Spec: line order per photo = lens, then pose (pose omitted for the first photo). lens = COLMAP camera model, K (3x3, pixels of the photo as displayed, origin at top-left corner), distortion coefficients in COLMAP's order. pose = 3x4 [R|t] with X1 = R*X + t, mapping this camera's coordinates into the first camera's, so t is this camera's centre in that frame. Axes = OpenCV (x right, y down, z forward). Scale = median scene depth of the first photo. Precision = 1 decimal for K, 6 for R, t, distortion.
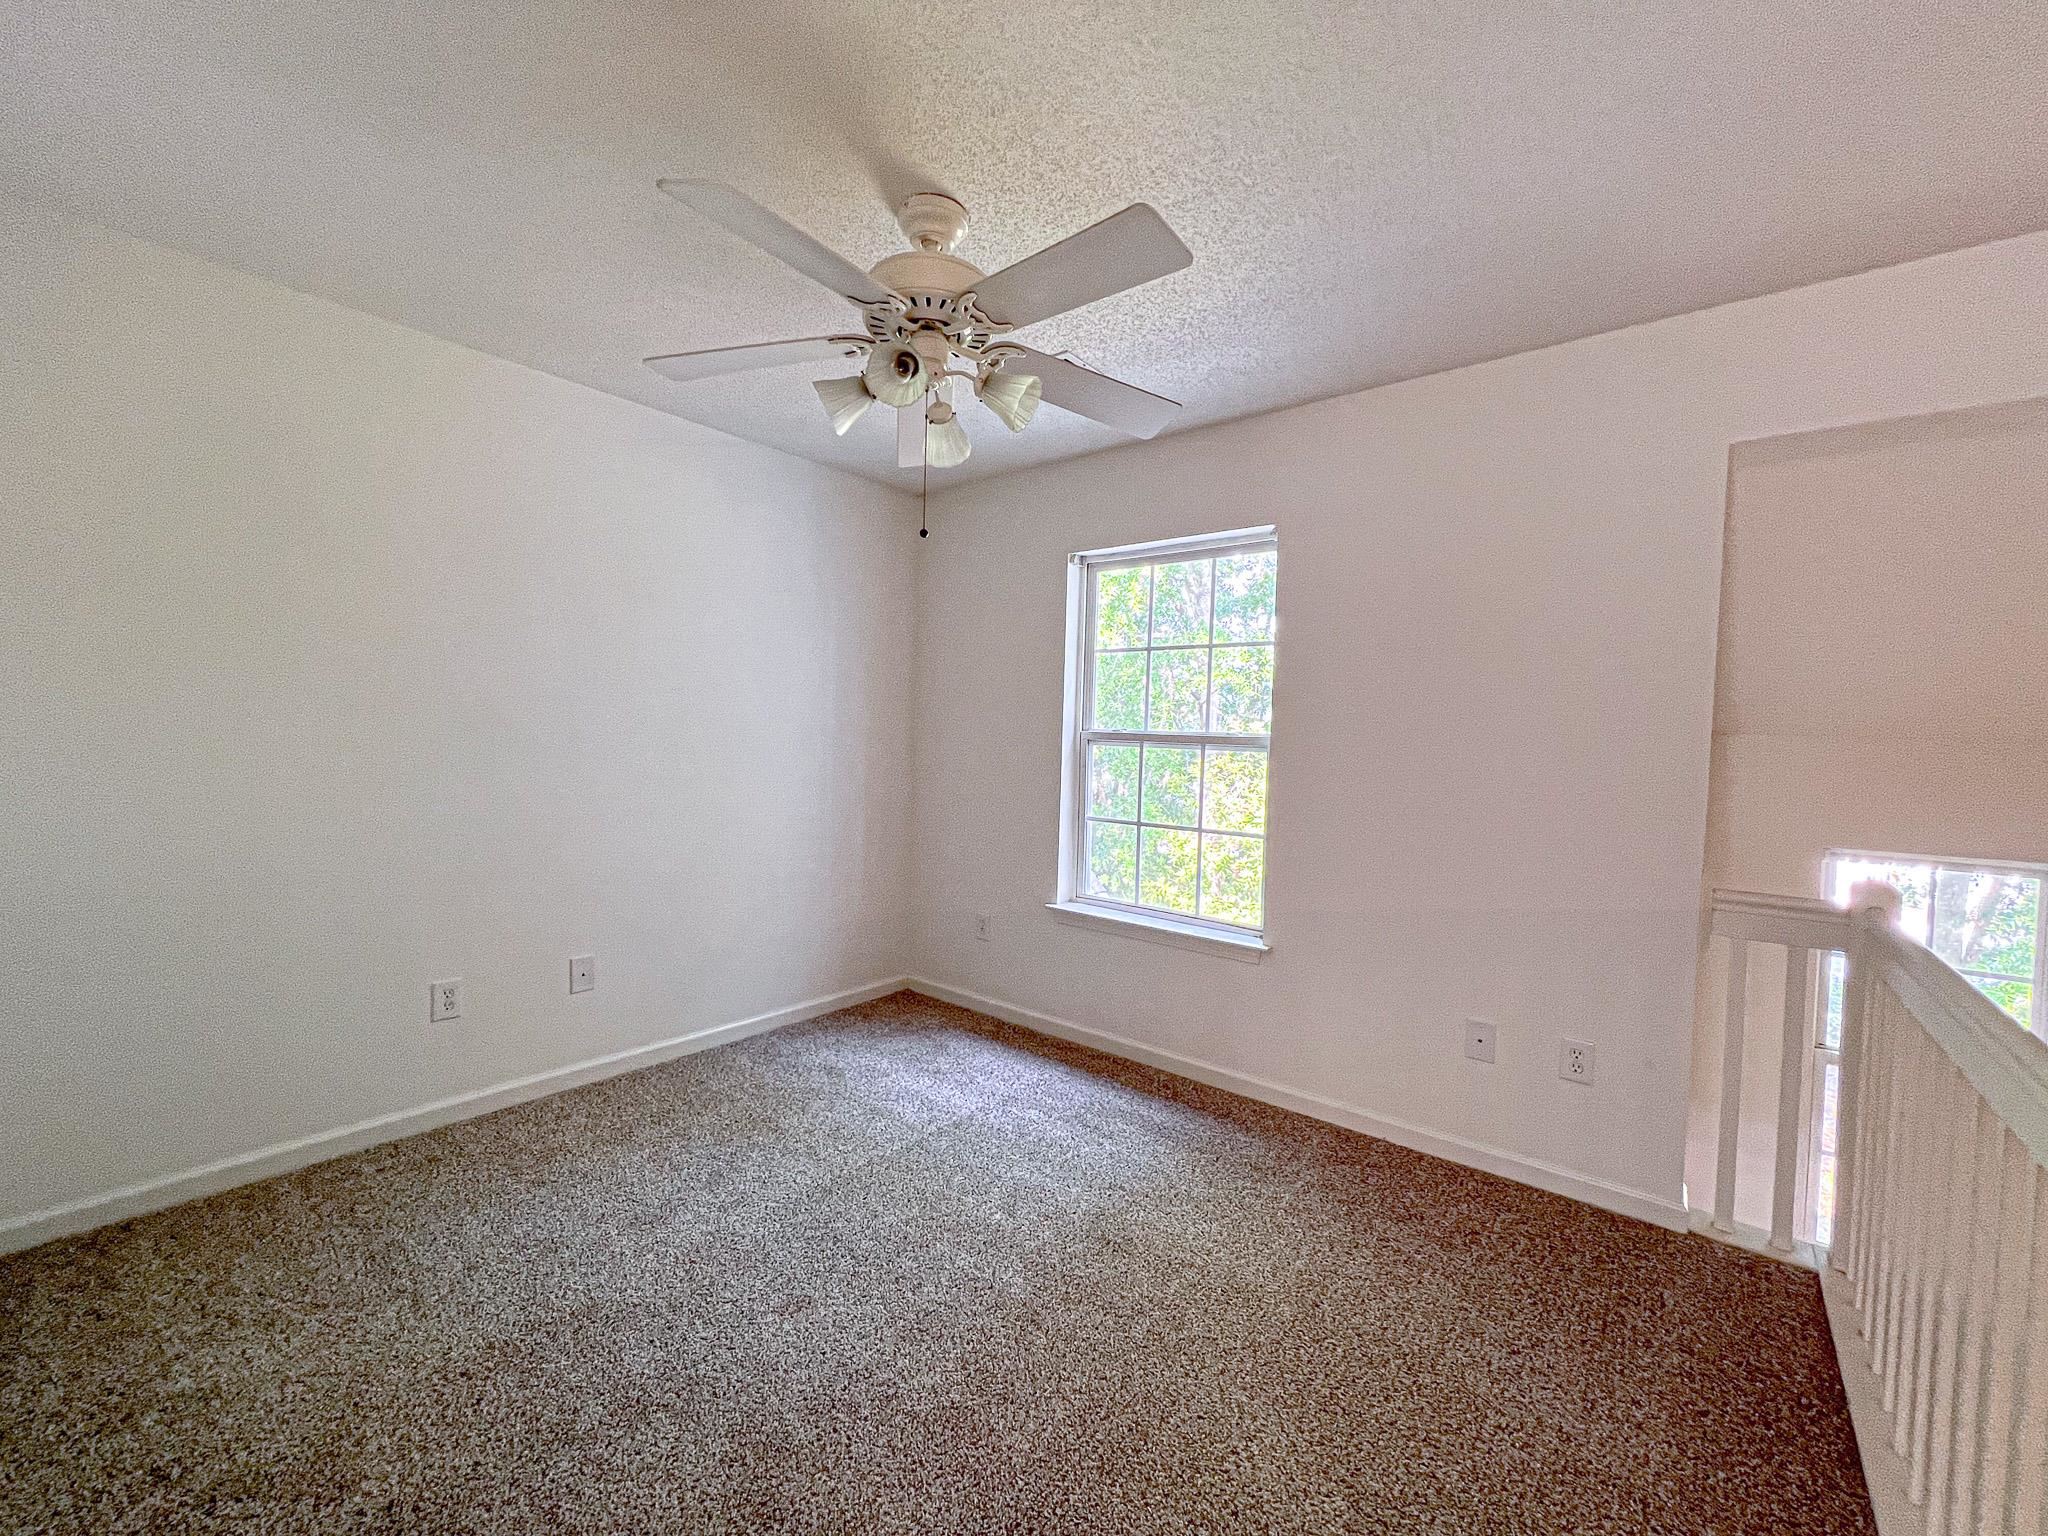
lens RADIAL K [[826.9, 0, 1018.2], [0, 826.9, 762.1], [0, 0, 1]] dist [0.000734, 0.000115]
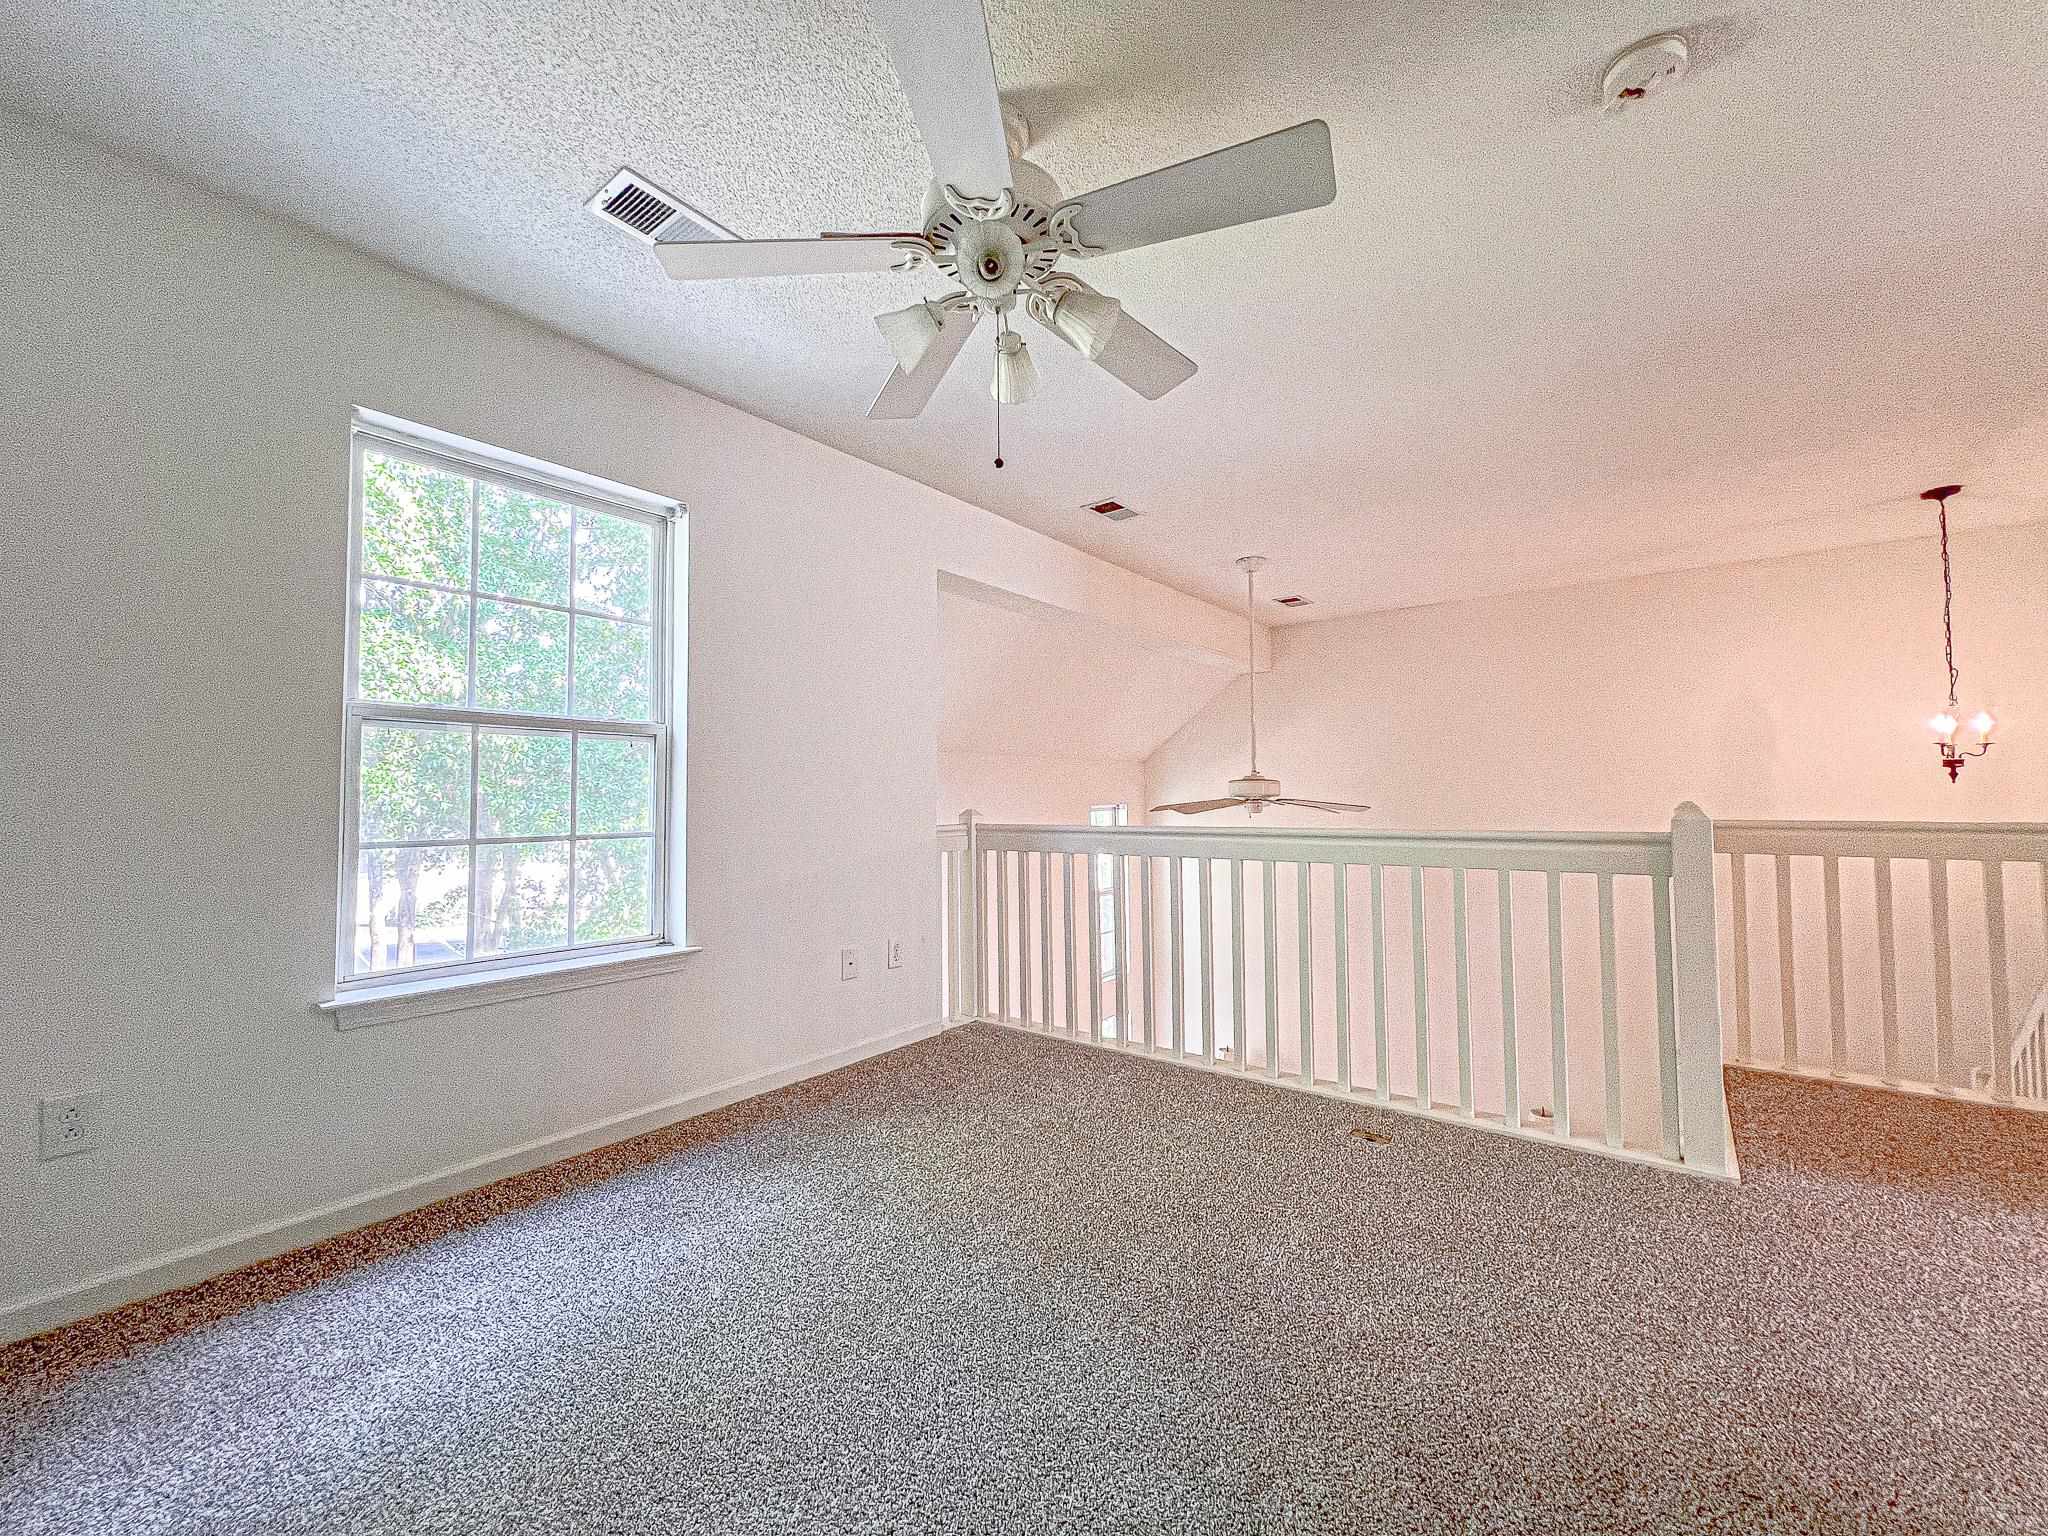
lens RADIAL K [[826.9, 0, 1018.2], [0, 826.9, 762.1], [0, 0, 1]] dist [0.000734, 0.000115]
pose [[-0.012451, 0.009104, 0.999881, -0.592255], [0.036806, 0.999285, -0.008640, 0.032787], [-0.999245, 0.036694, -0.012777, 0.589159]]
